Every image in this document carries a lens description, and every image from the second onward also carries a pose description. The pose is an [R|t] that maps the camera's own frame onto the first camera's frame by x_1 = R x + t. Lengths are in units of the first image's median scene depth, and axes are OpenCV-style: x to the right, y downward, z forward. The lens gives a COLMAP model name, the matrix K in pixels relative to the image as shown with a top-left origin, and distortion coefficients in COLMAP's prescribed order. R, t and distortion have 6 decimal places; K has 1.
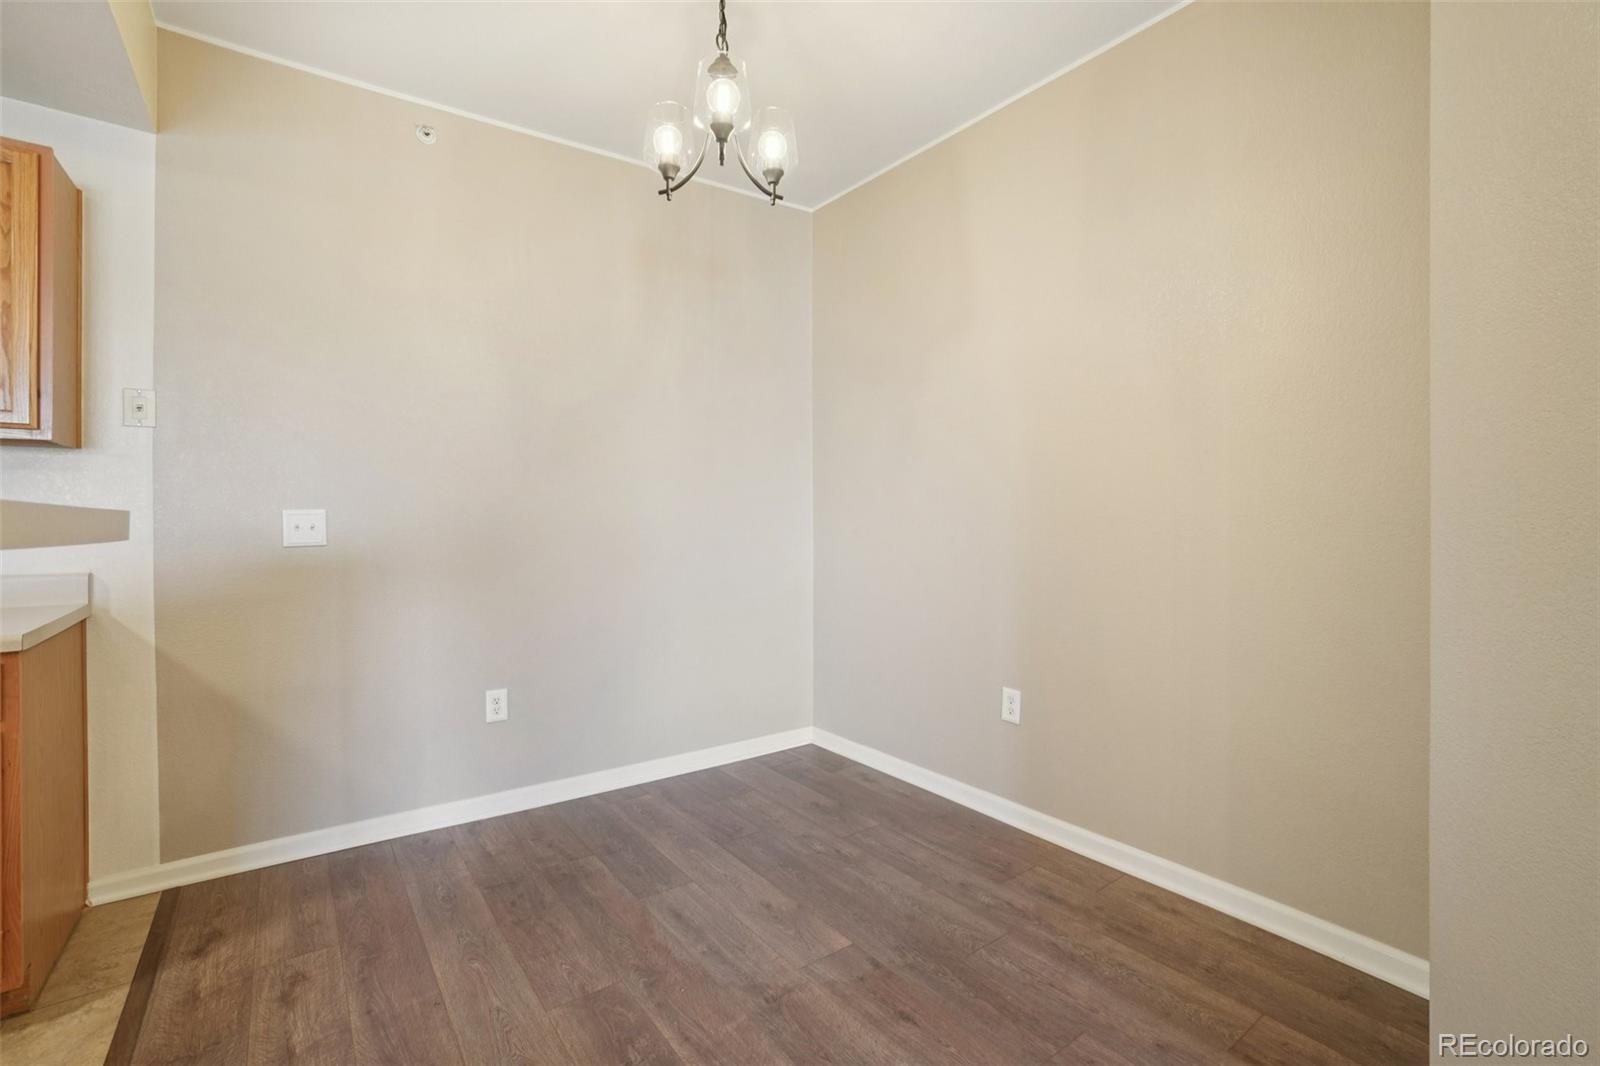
lens RADIAL K [[709.5, 0, 796.7], [0, 709.5, 522.9], [0, 0, 1]] dist [-0.043283, 0.011844]
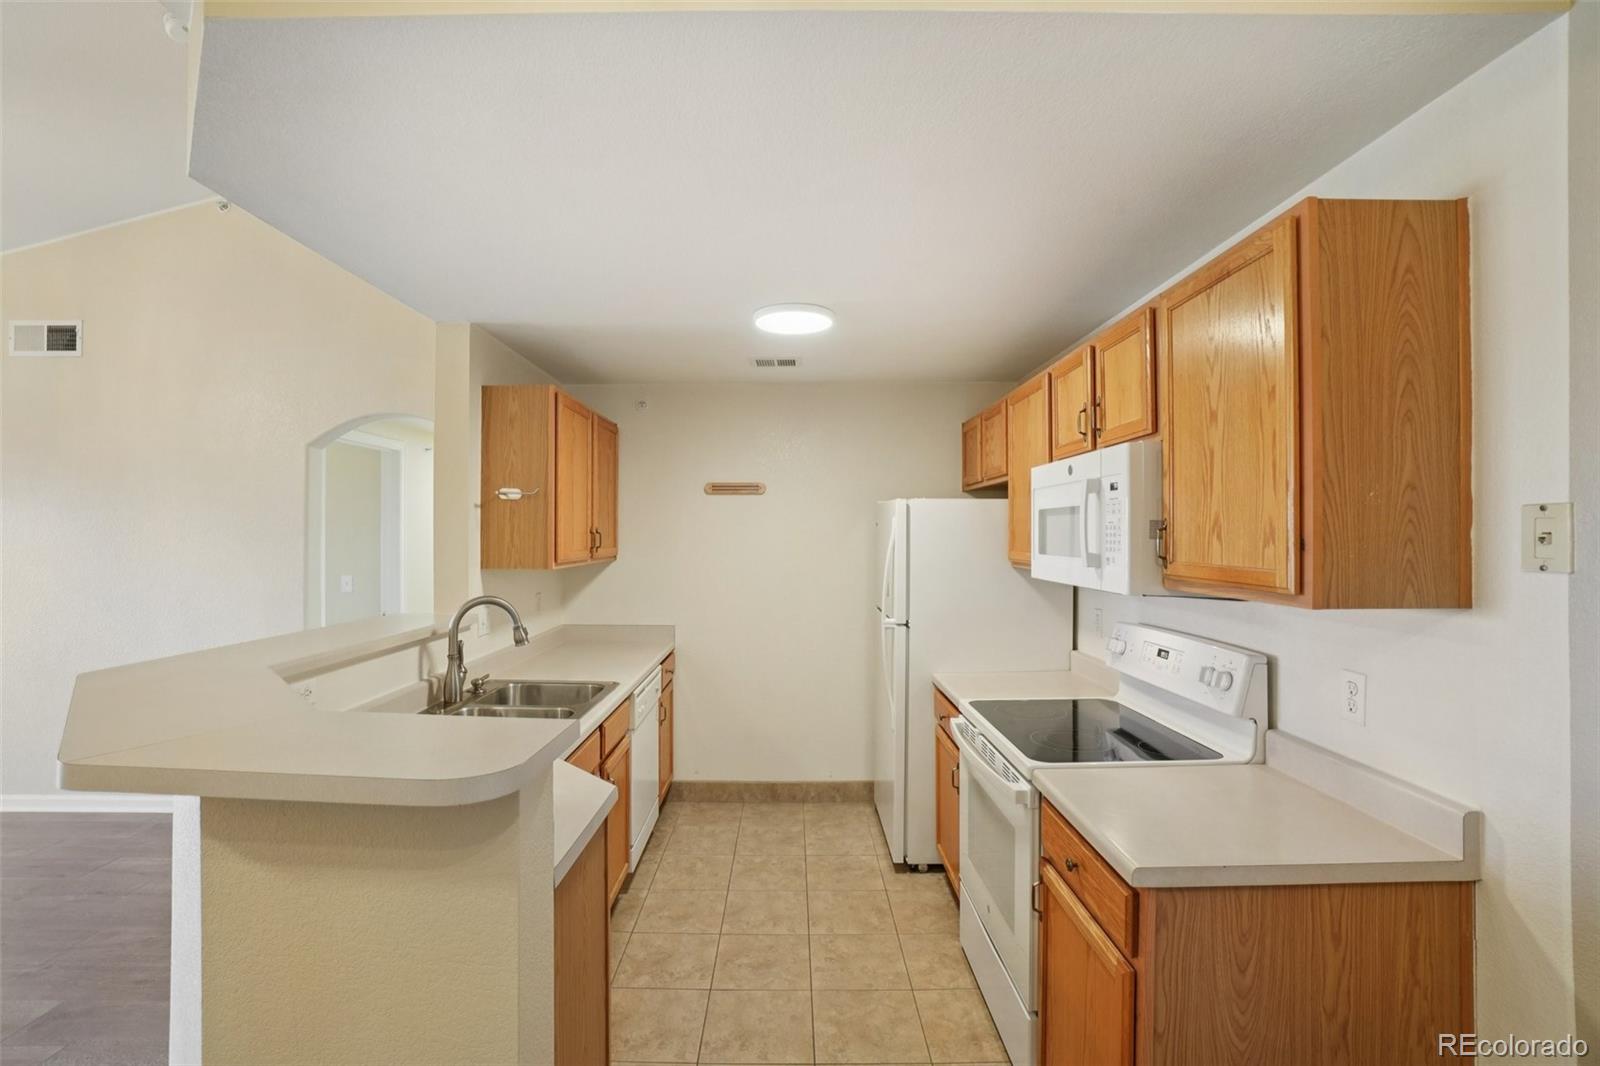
lens RADIAL K [[709.5, 0, 782.2], [0, 709.5, 537.1], [0, 0, 1]] dist [-0.043283, 0.011844]
pose [[-0.595718, -0.004993, -0.803178, -0.168458], [-0.008780, 0.999961, 0.000296, -0.167810], [0.803146, 0.007228, -0.595739, 0.866599]]
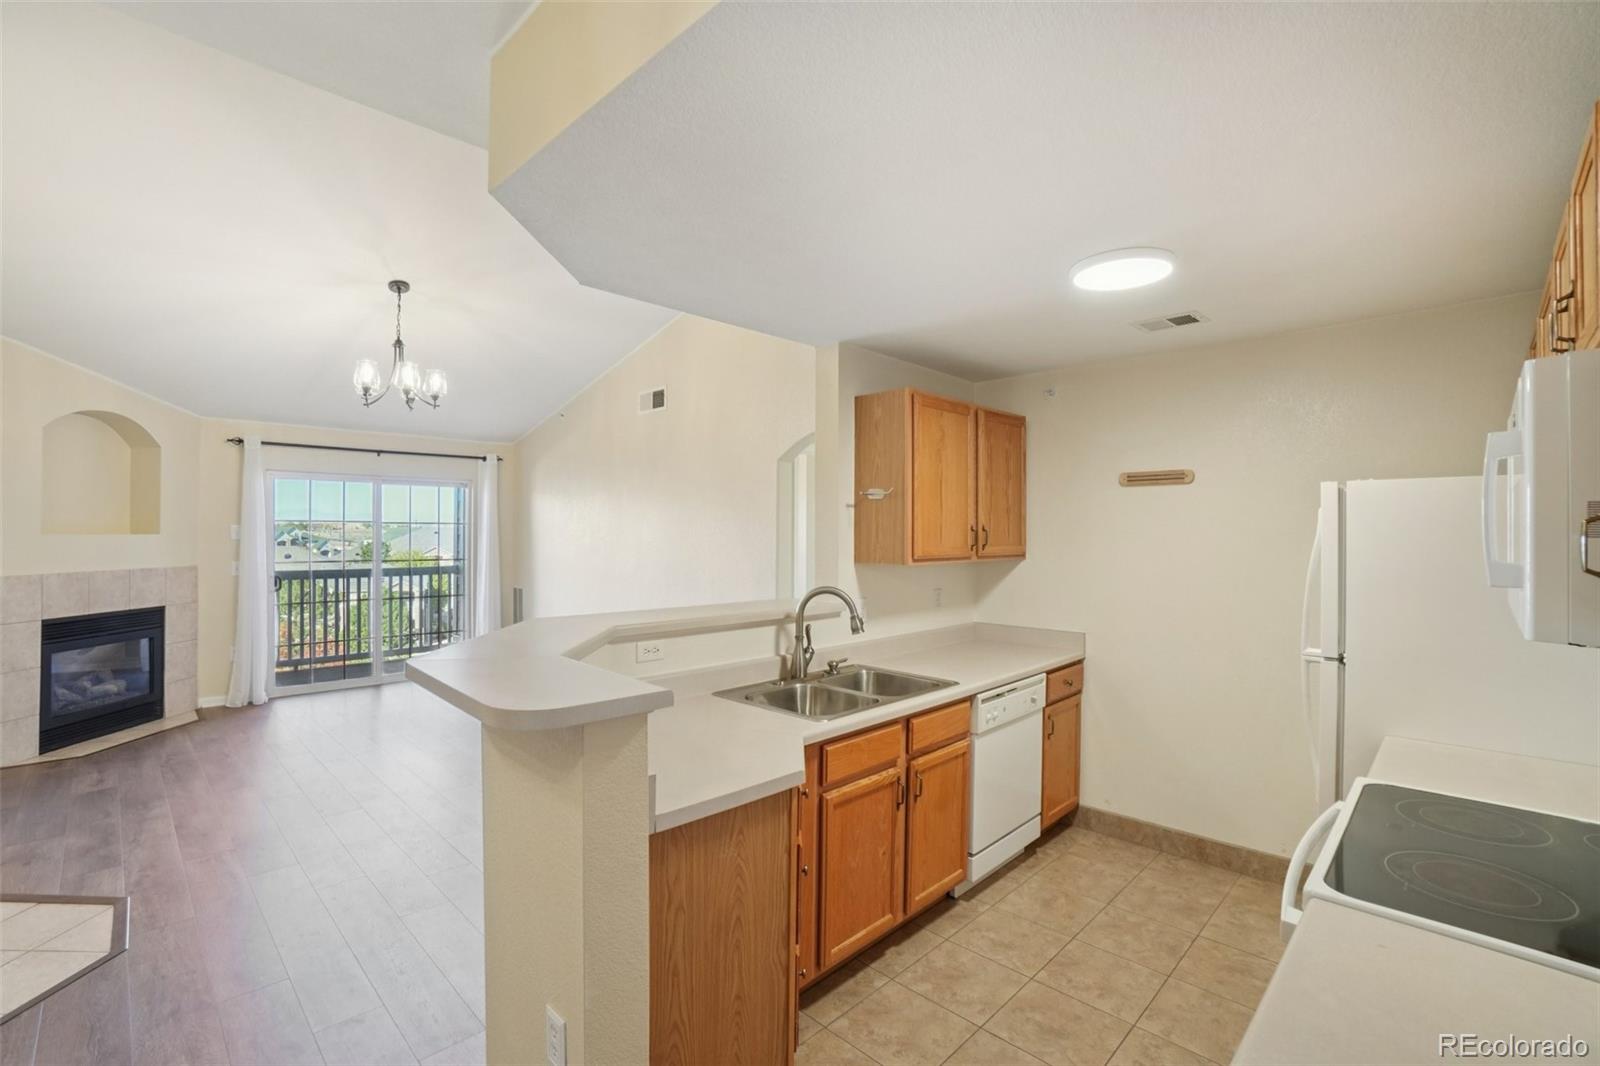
lens RADIAL K [[709.5, 0, 800.3], [0, 709.5, 534.6], [0, 0, 1]] dist [-0.043283, 0.011844]
pose [[-0.985997, -0.008888, -0.166525, -0.571898], [-0.009918, 0.999936, 0.005358, -0.167951], [0.166467, 0.006935, -0.986023, 1.073760]]
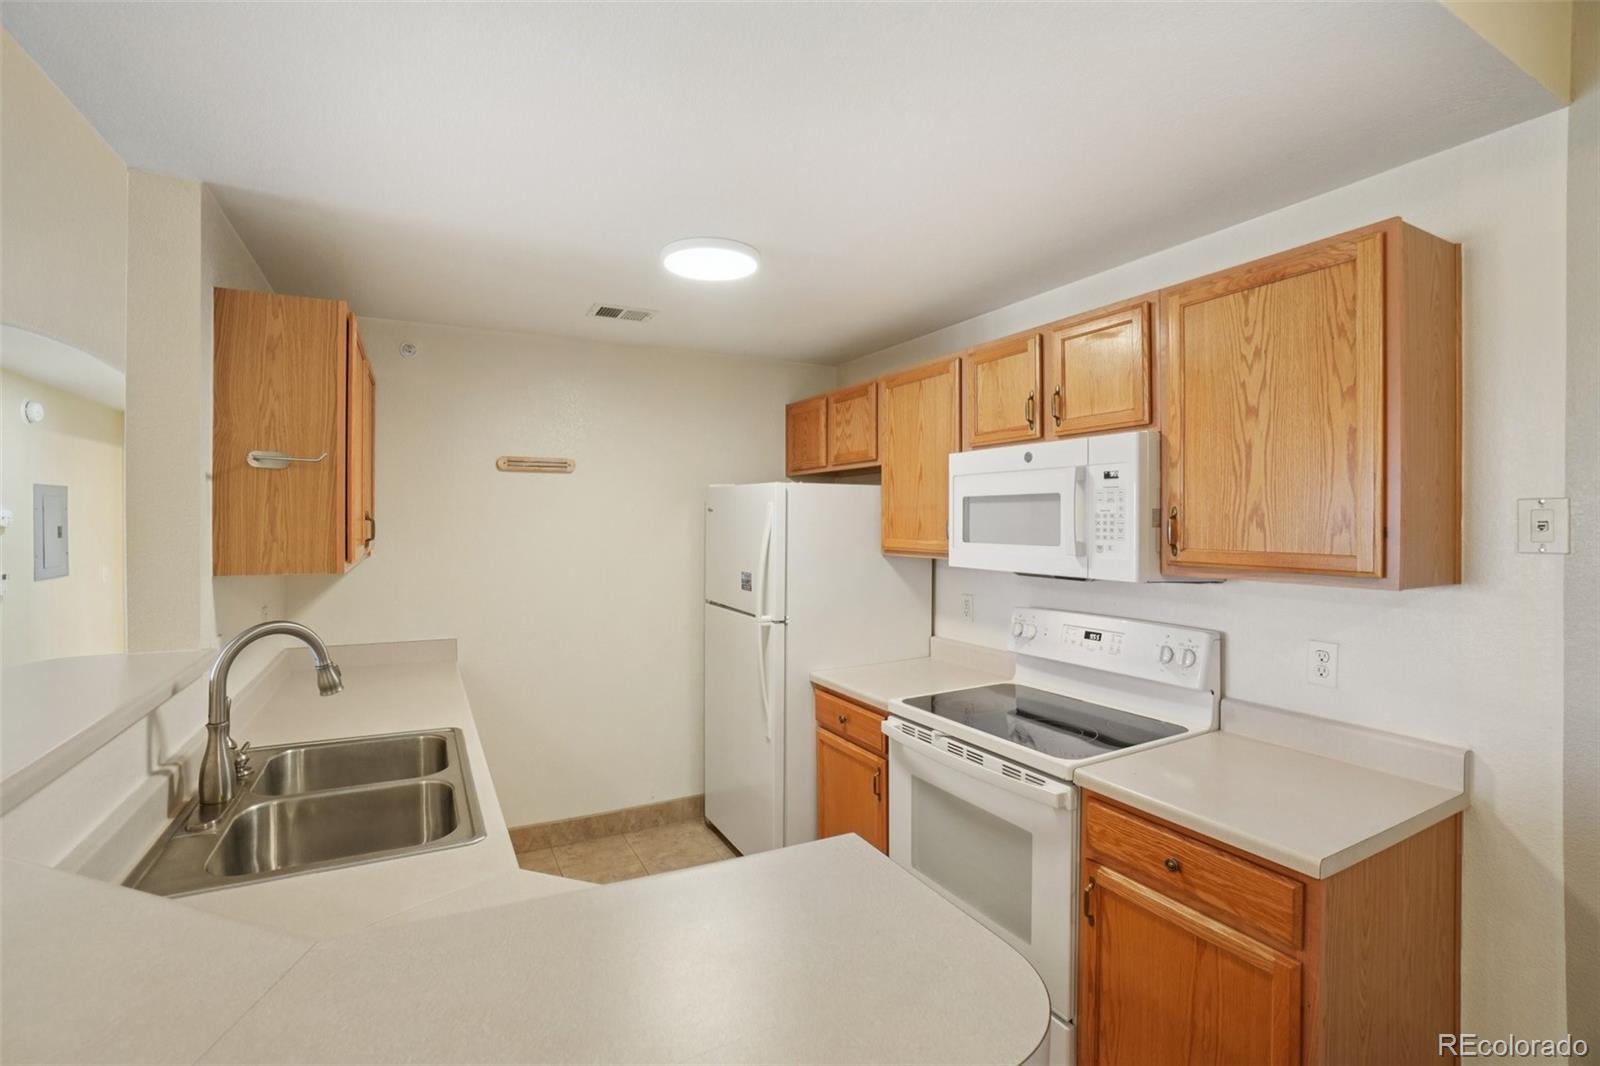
lens RADIAL K [[709.5, 0, 778.9], [0, 709.5, 529.6], [0, 0, 1]] dist [-0.043283, 0.011844]
pose [[-0.149210, 0.004590, -0.988795, -0.182330], [-0.006661, 0.999962, 0.005647, -0.167785], [0.988783, 0.007429, -0.149174, 0.368771]]
